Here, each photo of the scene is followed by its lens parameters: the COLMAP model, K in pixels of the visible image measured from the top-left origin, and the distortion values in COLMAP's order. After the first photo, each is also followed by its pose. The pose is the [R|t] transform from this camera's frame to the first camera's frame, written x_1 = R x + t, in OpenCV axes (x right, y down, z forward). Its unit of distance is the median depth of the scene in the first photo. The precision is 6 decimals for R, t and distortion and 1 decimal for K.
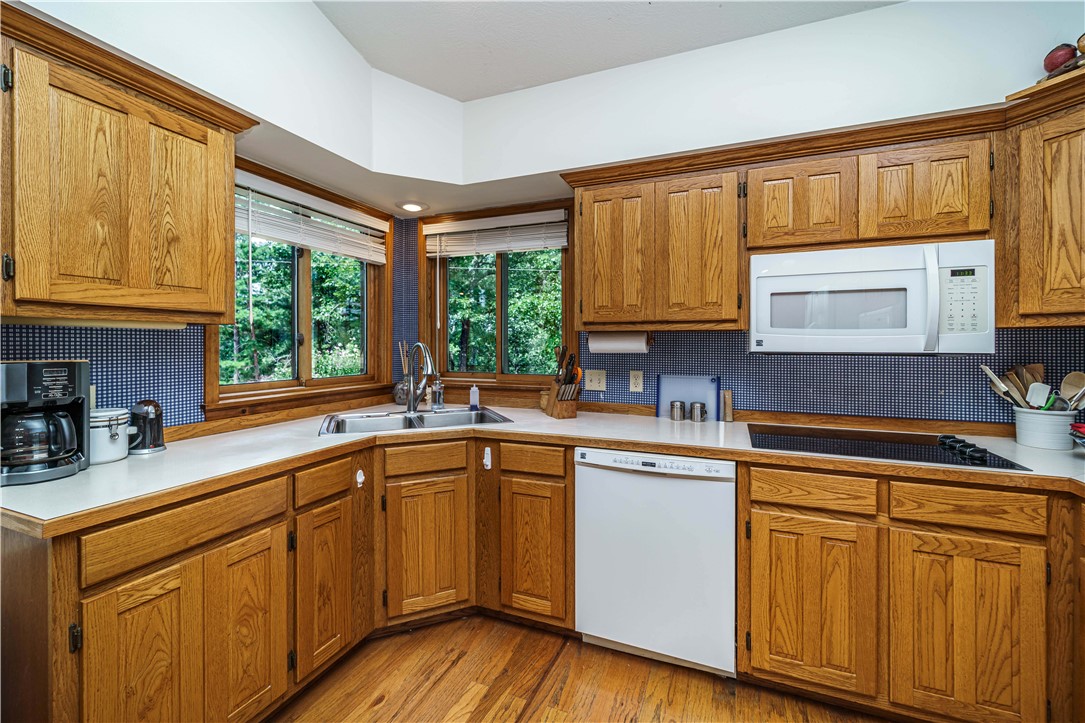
lens RADIAL K [[424.7, 0, 538.2], [0, 424.7, 345.9], [0, 0, 1]] dist [0.000049, -0.000434]
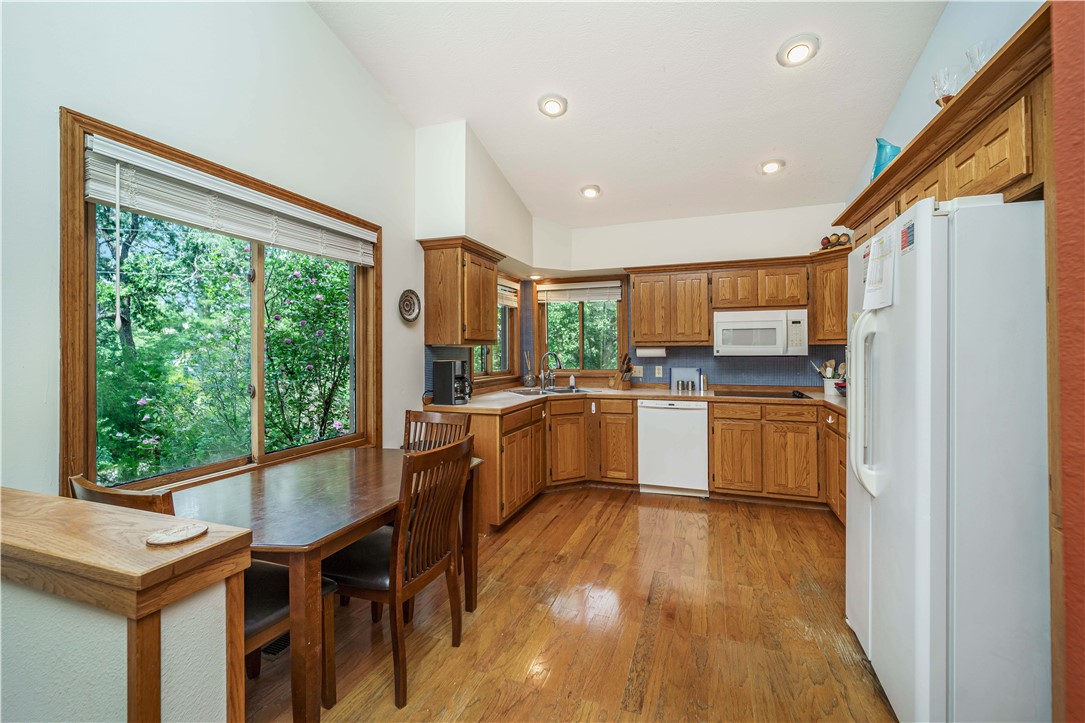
lens RADIAL K [[445.8, 0, 557.9], [0, 445.8, 348.7], [0, 0, 1]] dist [0.000358, -0.000850]
pose [[0.995420, -0.006384, 0.095384, -0.525283], [0.007134, 0.999946, -0.007524, -0.009832], [-0.095331, 0.008170, 0.995412, -1.220031]]
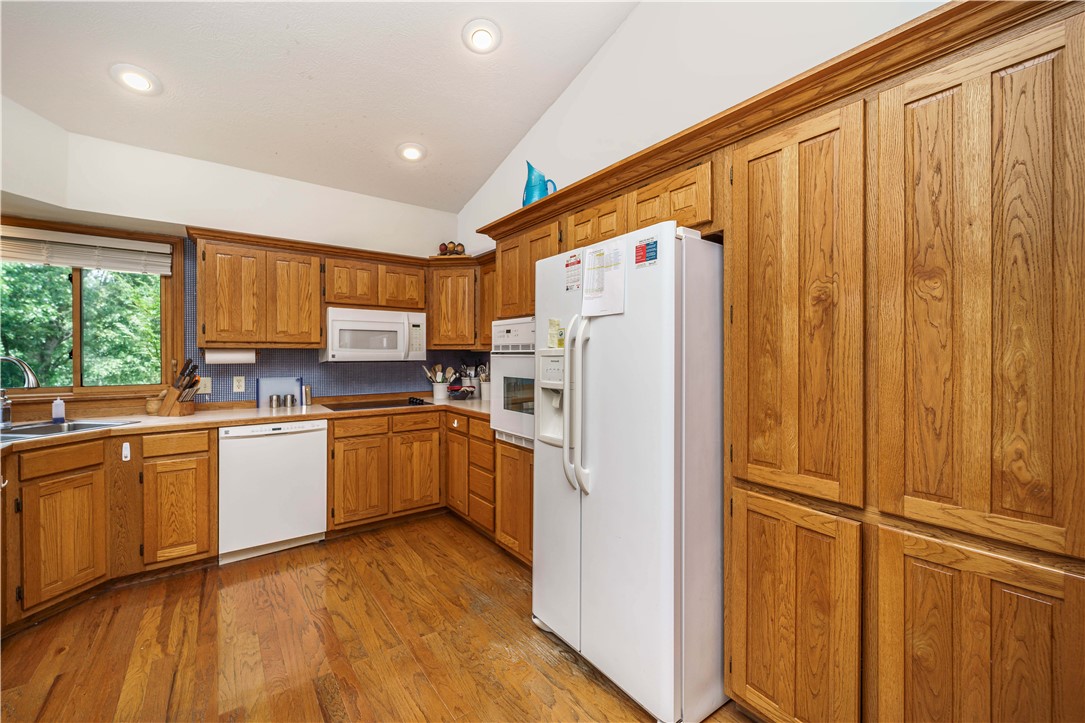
lens RADIAL K [[449.5, 0, 553.3], [0, 449.5, 354.2], [0, 0, 1]] dist [-0.000091, -0.000407]
pose [[0.478618, -0.000811, 0.878023, -0.699360], [0.003355, 0.999994, -0.000905, -0.010377], [-0.878017, 0.003379, 0.478618, -0.729967]]
